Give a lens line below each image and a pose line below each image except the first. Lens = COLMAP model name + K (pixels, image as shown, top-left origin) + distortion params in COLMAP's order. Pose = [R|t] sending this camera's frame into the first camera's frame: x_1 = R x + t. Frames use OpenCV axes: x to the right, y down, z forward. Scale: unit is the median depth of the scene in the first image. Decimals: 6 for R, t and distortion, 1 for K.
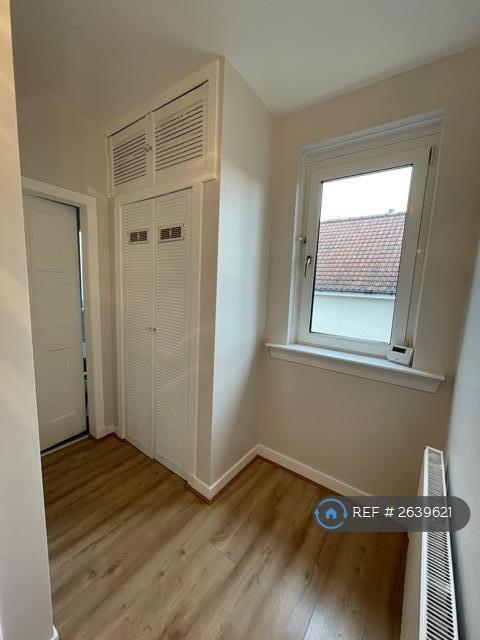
lens RADIAL K [[256.9, 0, 240.0], [0, 256.9, 320.0], [0, 0, 1]] dist [0.000432, -0.000075]
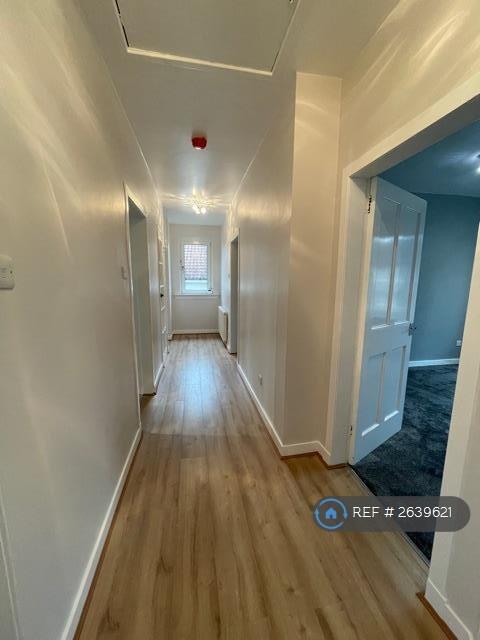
lens RADIAL K [[256.9, 0, 240.0], [0, 256.9, 320.0], [0, 0, 1]] dist [0.000432, -0.000075]
pose [[0.780271, -0.134599, 0.610787, -1.303934], [0.108858, 0.990889, 0.079297, 0.256705], [-0.615896, 0.004616, 0.787814, -2.103677]]
